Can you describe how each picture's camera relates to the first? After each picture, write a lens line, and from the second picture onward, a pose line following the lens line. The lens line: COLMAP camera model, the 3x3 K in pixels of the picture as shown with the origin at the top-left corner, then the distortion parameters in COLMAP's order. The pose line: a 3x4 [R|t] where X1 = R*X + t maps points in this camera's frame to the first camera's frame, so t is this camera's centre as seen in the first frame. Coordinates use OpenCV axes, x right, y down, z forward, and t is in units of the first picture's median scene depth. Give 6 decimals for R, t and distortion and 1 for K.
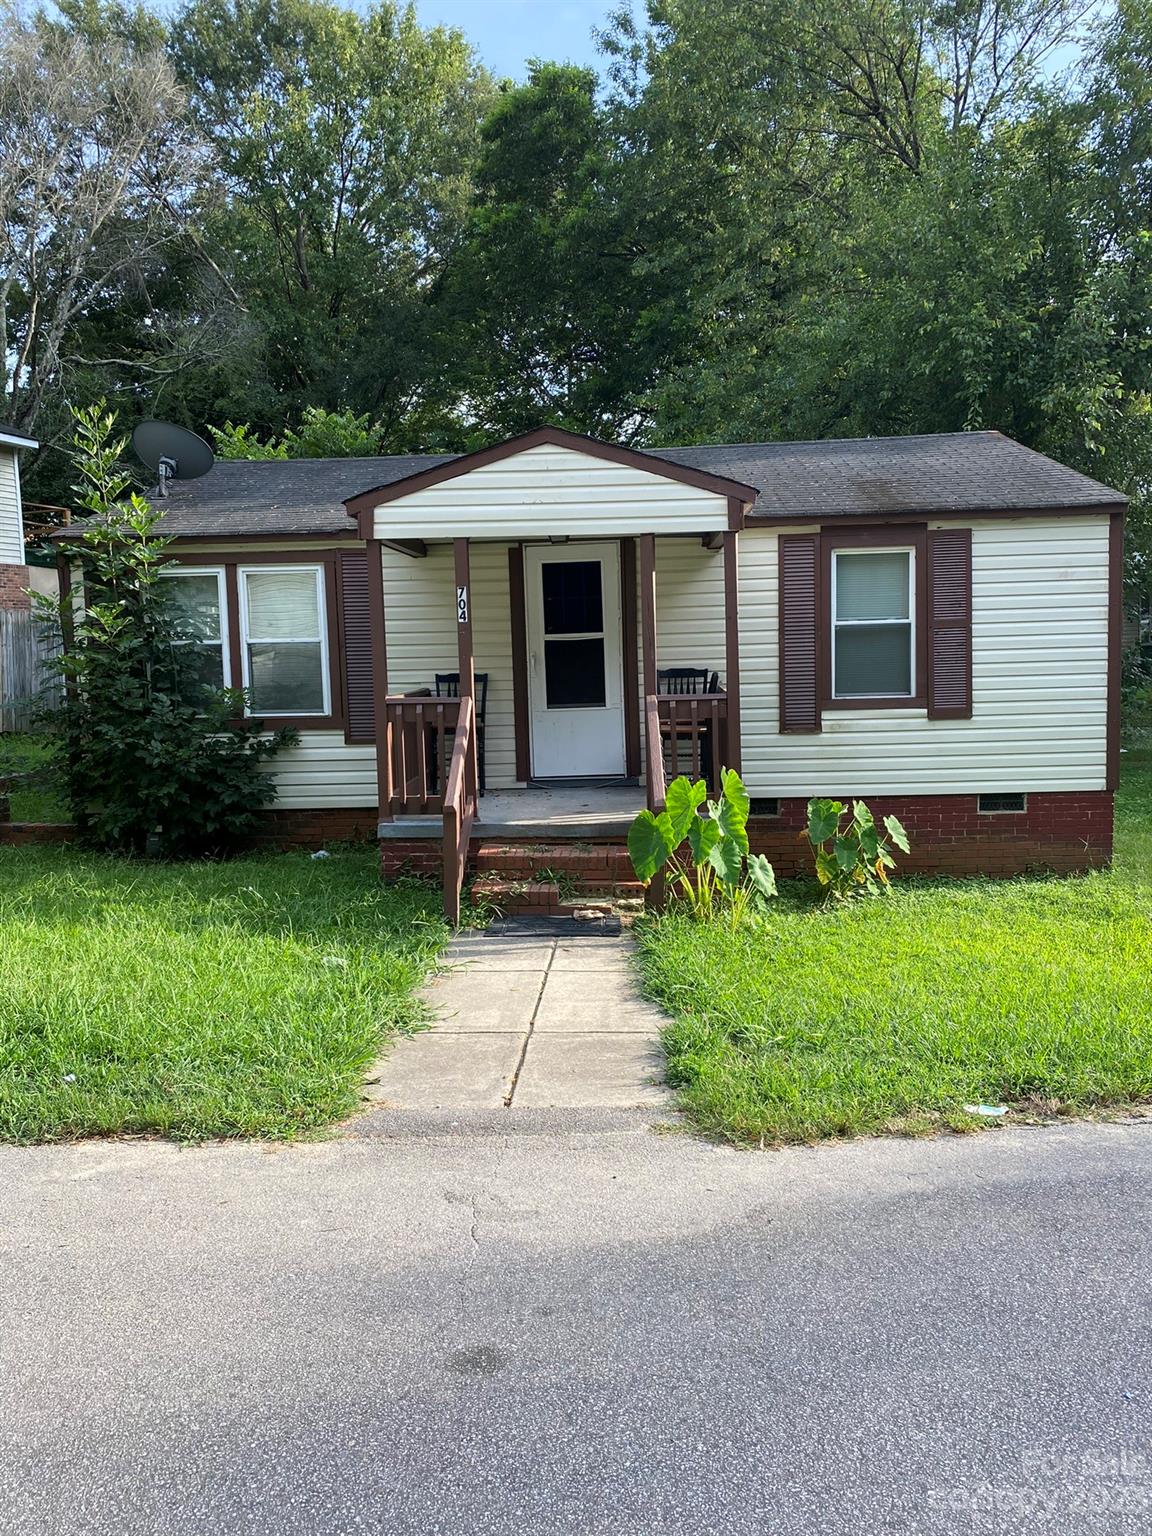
lens RADIAL K [[1180.7, 0, 575.5], [0, 1180.7, 757.7], [0, 0, 1]] dist [0.020322, -0.025458]
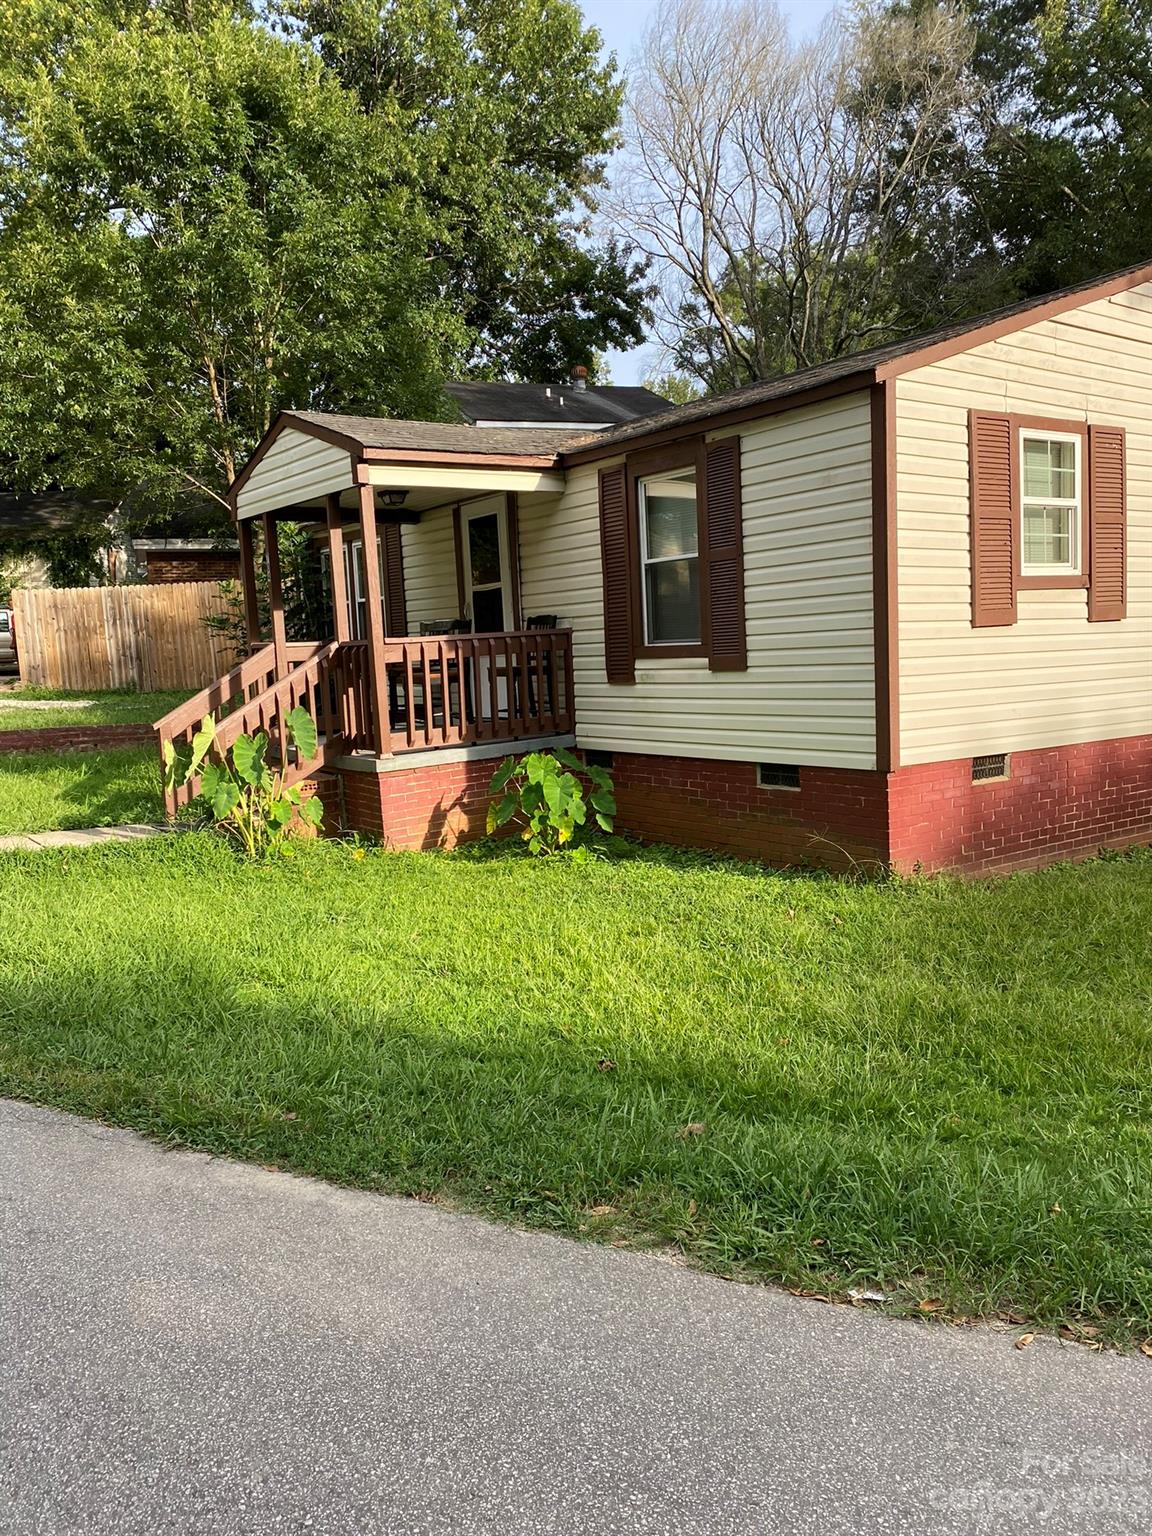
lens RADIAL K [[1180.7, 0, 599.7], [0, 1180.7, 761.1], [0, 0, 1]] dist [0.020322, -0.025458]
pose [[0.642486, 0.076823, -0.762436, 0.895656], [-0.046222, 0.997036, 0.061512, -0.015802], [0.764902, -0.004280, 0.644133, 0.392000]]
